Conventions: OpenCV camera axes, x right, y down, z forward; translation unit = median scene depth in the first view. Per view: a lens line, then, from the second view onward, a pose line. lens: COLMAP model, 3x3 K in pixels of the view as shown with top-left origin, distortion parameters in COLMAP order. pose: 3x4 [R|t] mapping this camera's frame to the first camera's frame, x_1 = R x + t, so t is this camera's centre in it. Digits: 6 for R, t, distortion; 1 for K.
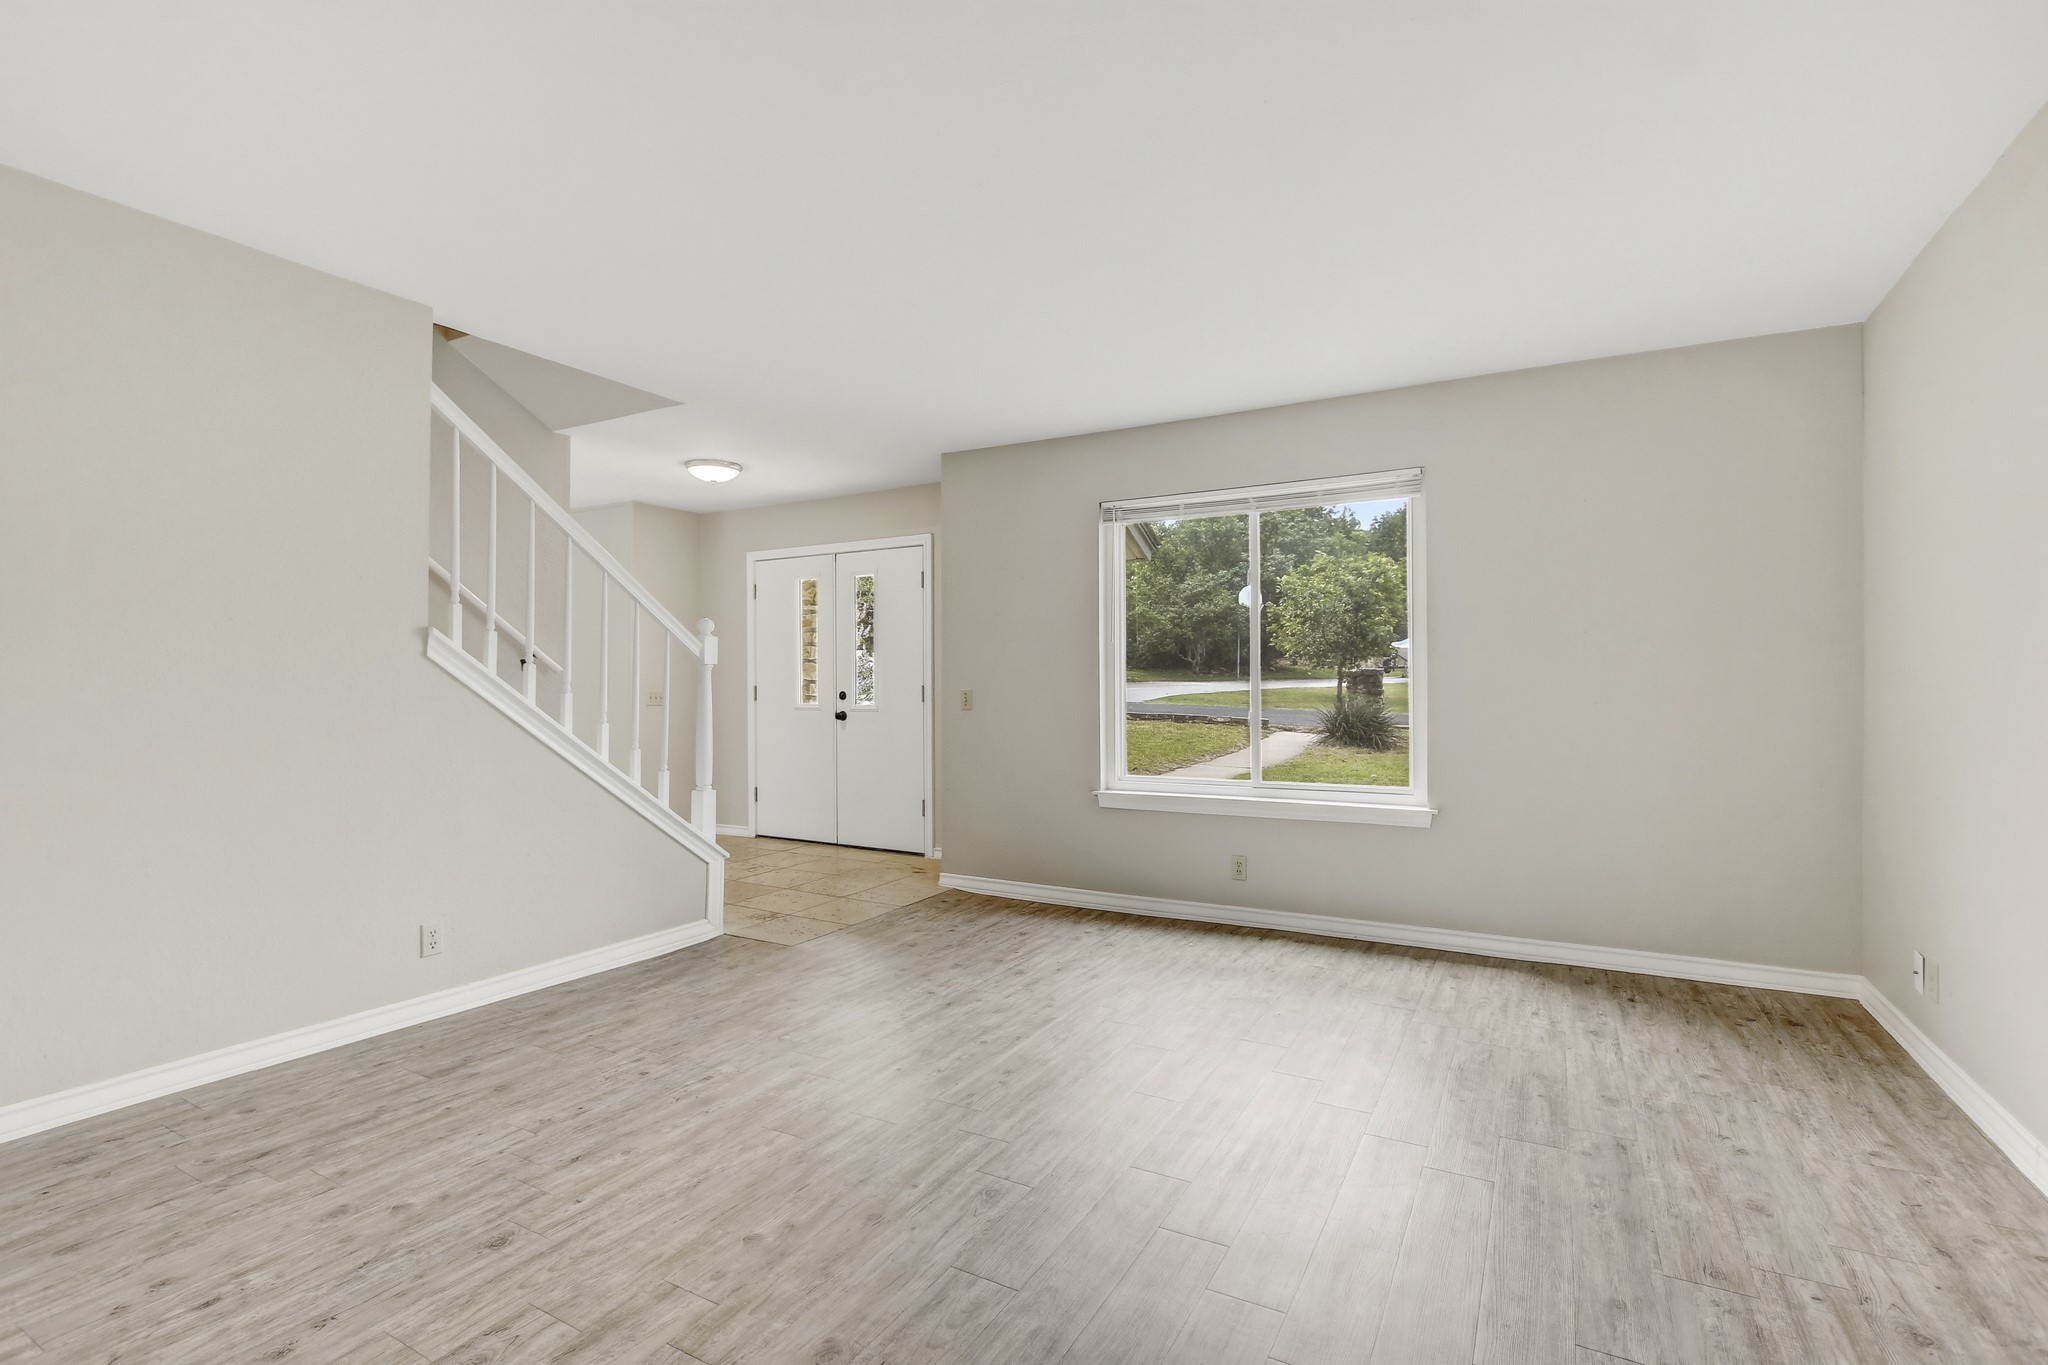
lens RADIAL K [[956.3, 0, 1021.9], [0, 956.3, 675.0], [0, 0, 1]] dist [-0.015549, 0.000247]
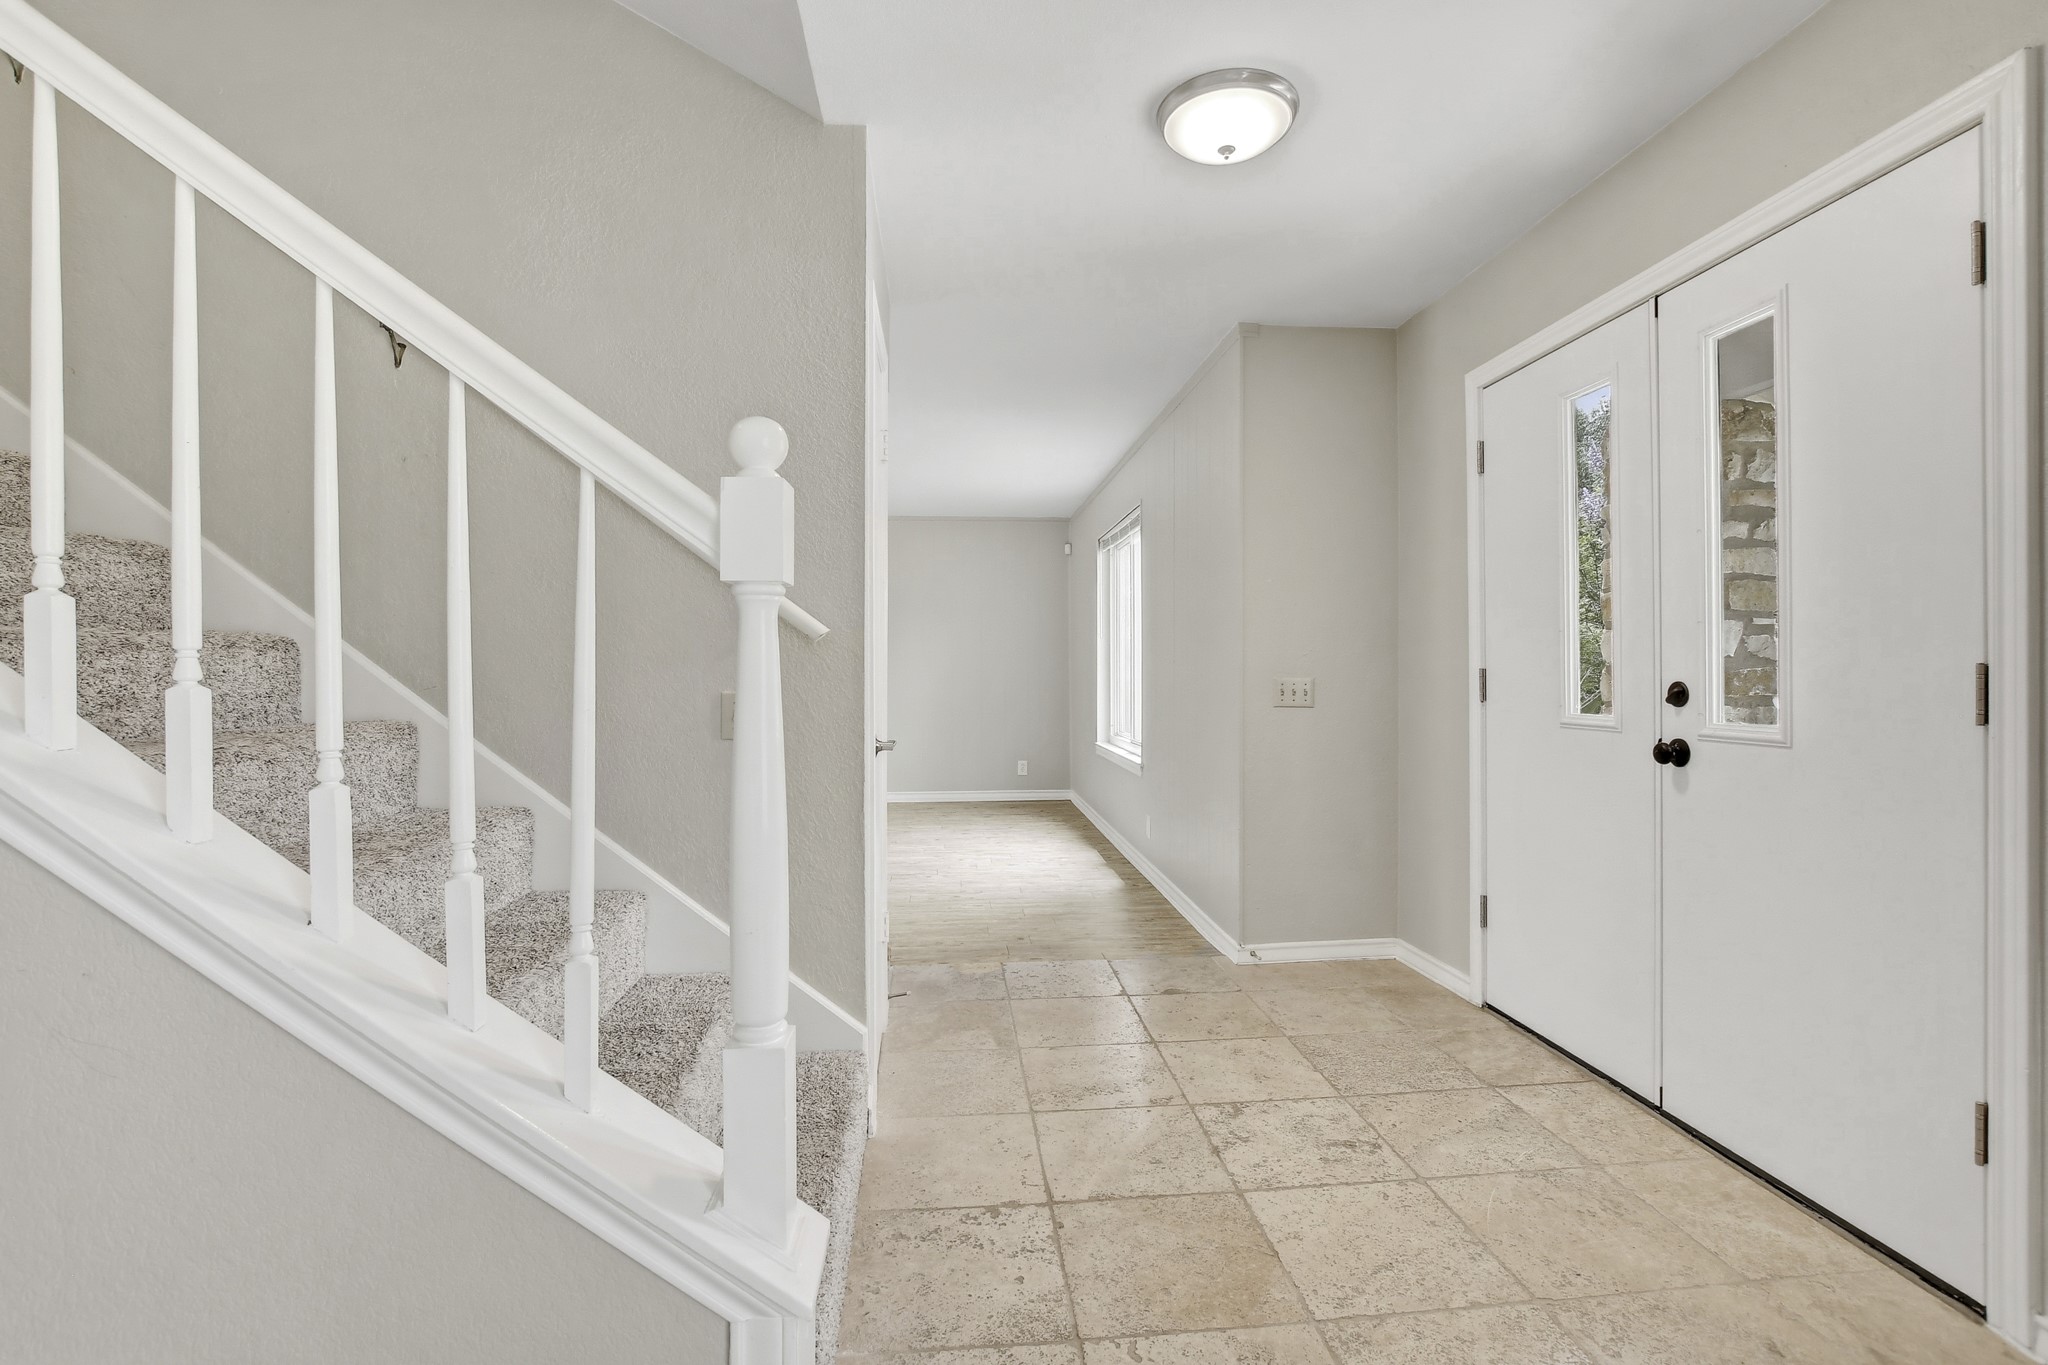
lens RADIAL K [[956.3, 0, 1027.0], [0, 956.3, 671.9], [0, 0, 1]] dist [-0.015549, 0.000247]
pose [[0.578187, -0.001542, -0.815903, -0.042205], [0.008628, 0.999954, 0.004225, 0.009665], [0.815859, -0.009483, 0.578174, 0.605425]]
